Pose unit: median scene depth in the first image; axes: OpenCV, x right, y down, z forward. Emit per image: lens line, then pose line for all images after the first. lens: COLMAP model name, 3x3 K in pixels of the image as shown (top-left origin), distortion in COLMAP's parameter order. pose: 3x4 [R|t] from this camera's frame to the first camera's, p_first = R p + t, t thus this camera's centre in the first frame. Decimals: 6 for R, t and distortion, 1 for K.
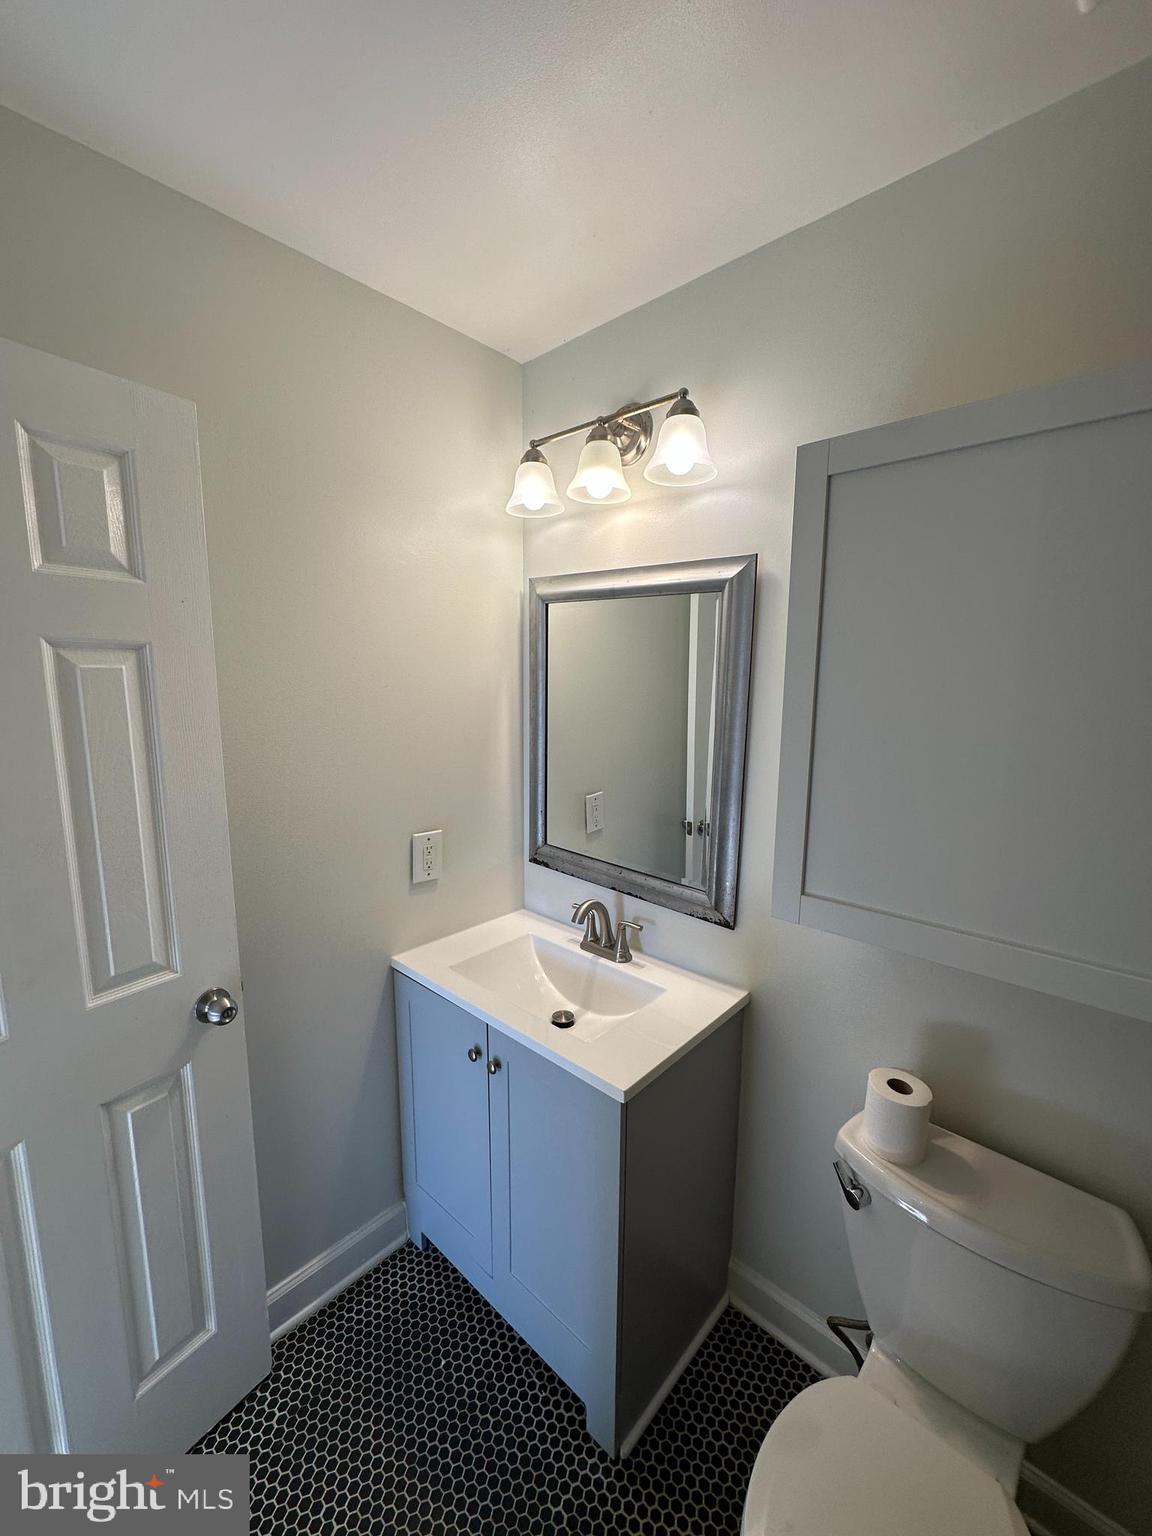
lens RADIAL K [[617.7, 0, 584.8], [0, 617.7, 771.2], [0, 0, 1]] dist [-0.003485, 0.001323]
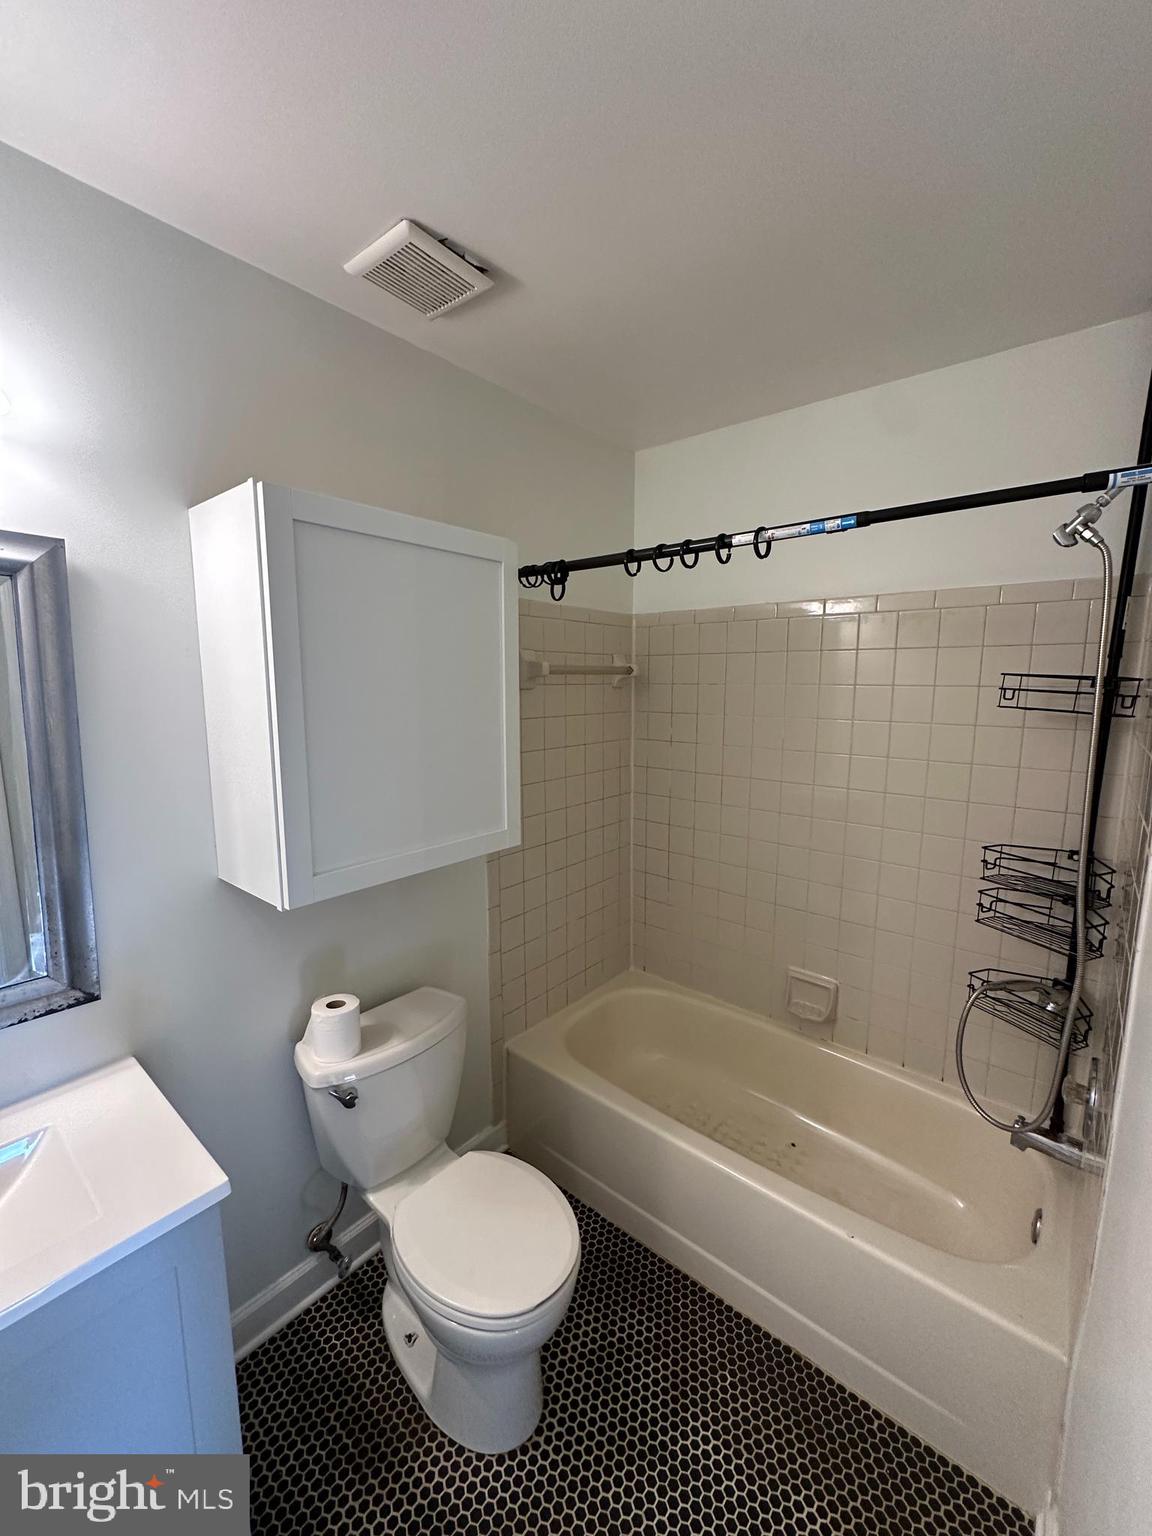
lens RADIAL K [[617.7, 0, 576.9], [0, 617.7, 764.8], [0, 0, 1]] dist [-0.003485, 0.001323]
pose [[-0.052700, -0.140922, 0.988617, -0.556116], [0.151420, 0.977418, 0.147397, -0.069642], [-0.987064, 0.157464, -0.030172, 0.358066]]
